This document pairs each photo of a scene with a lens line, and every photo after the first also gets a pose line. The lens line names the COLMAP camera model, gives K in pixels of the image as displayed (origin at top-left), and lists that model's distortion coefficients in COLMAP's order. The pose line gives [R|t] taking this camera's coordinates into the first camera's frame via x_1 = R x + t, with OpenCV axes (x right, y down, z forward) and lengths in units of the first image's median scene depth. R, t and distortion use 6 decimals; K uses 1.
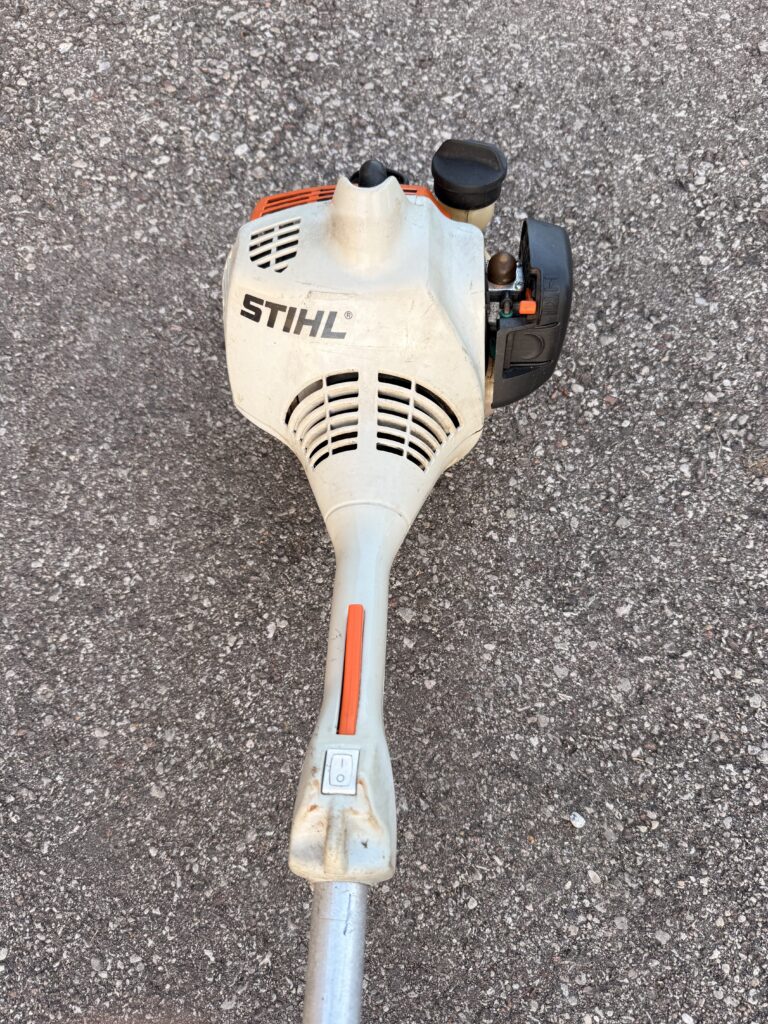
lens RADIAL K [[684.9, 0, 387.8], [0, 684.9, 530.6], [0, 0, 1]] dist [0.131589, -0.286736]
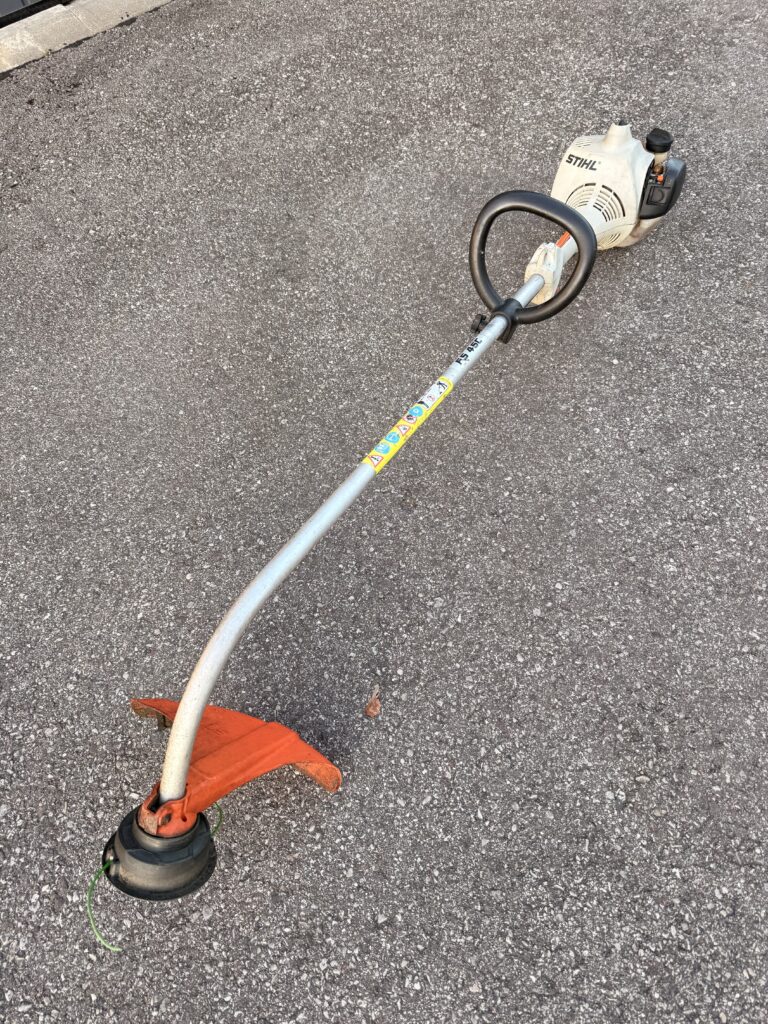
lens RADIAL K [[684.9, 0, 387.8], [0, 684.9, 530.6], [0, 0, 1]] dist [0.131589, -0.286736]
pose [[0.880818, 0.351223, -0.317494, 0.495310], [-0.400888, 0.910037, -0.105463, 1.400741], [0.251891, 0.220173, 0.942377, -1.344753]]
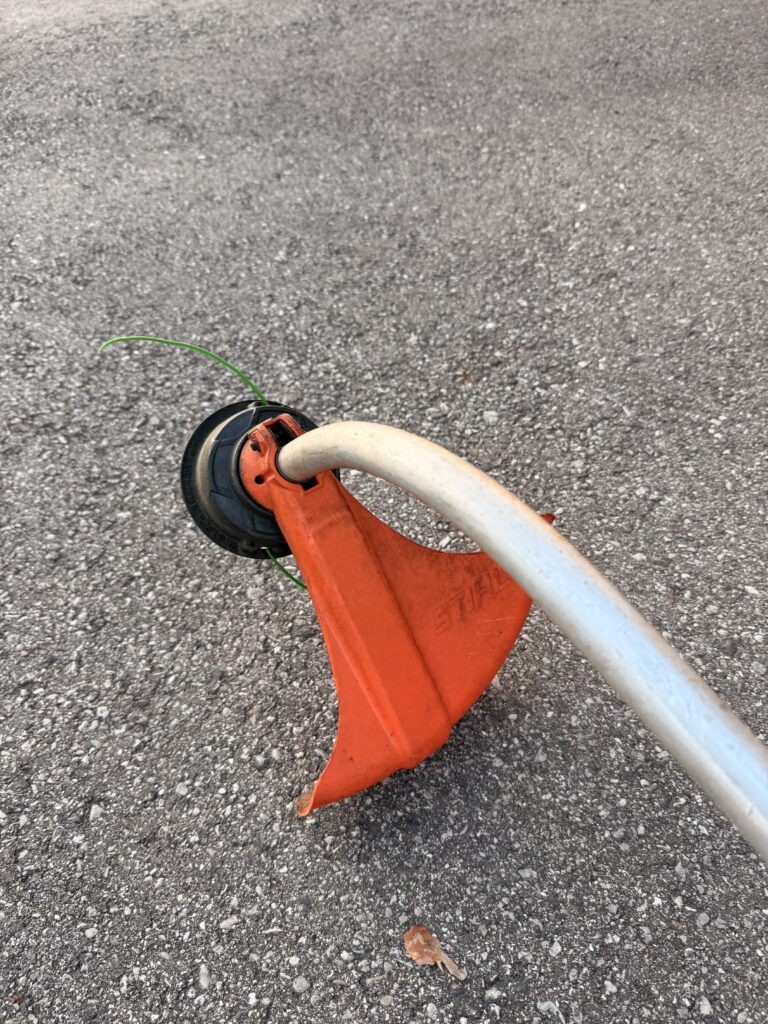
lens RADIAL K [[739.2, 0, 384.0], [0, 739.2, 512.0], [0, 0, 1]] dist [0.023321, -0.052998]
pose [[-0.780339, 0.504939, -0.368929, 0.163737], [-0.557390, -0.294121, 0.776408, 1.140469], [0.283529, 0.811499, 0.510962, -0.478525]]
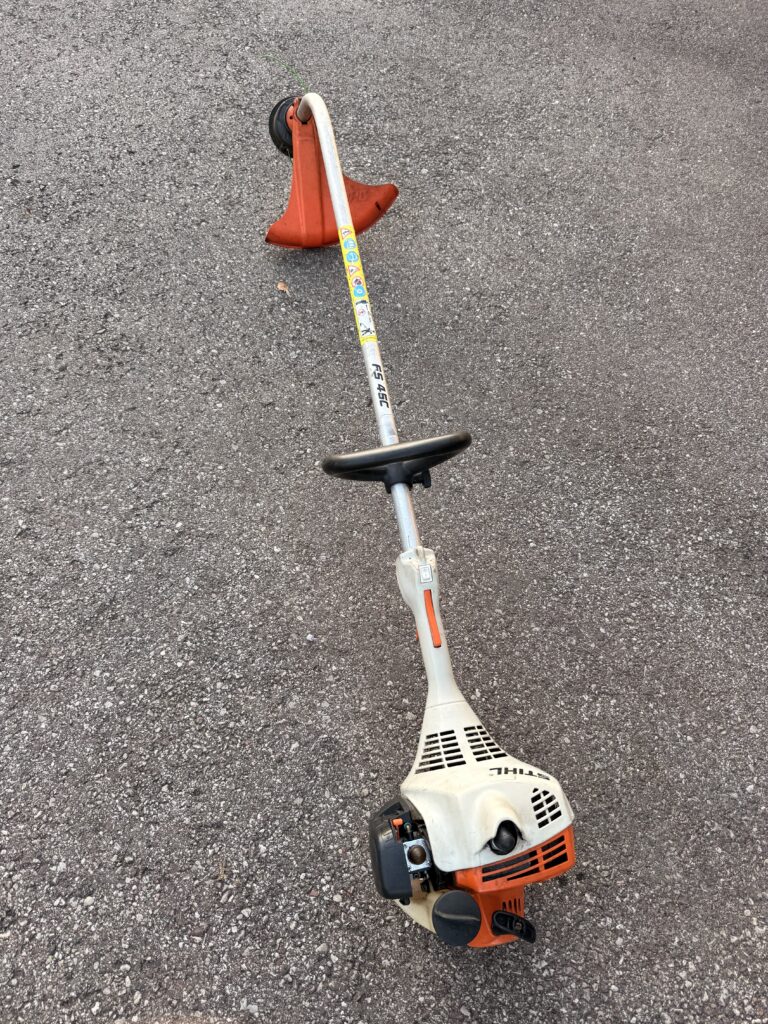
lens RADIAL K [[684.9, 0, 387.8], [0, 684.9, 530.6], [0, 0, 1]] dist [0.131589, -0.286736]
pose [[-0.966975, 0.186826, -0.173364, 0.300057], [-0.252585, -0.611562, 0.749795, -0.900729], [0.034058, 0.768822, 0.638555, -0.530158]]
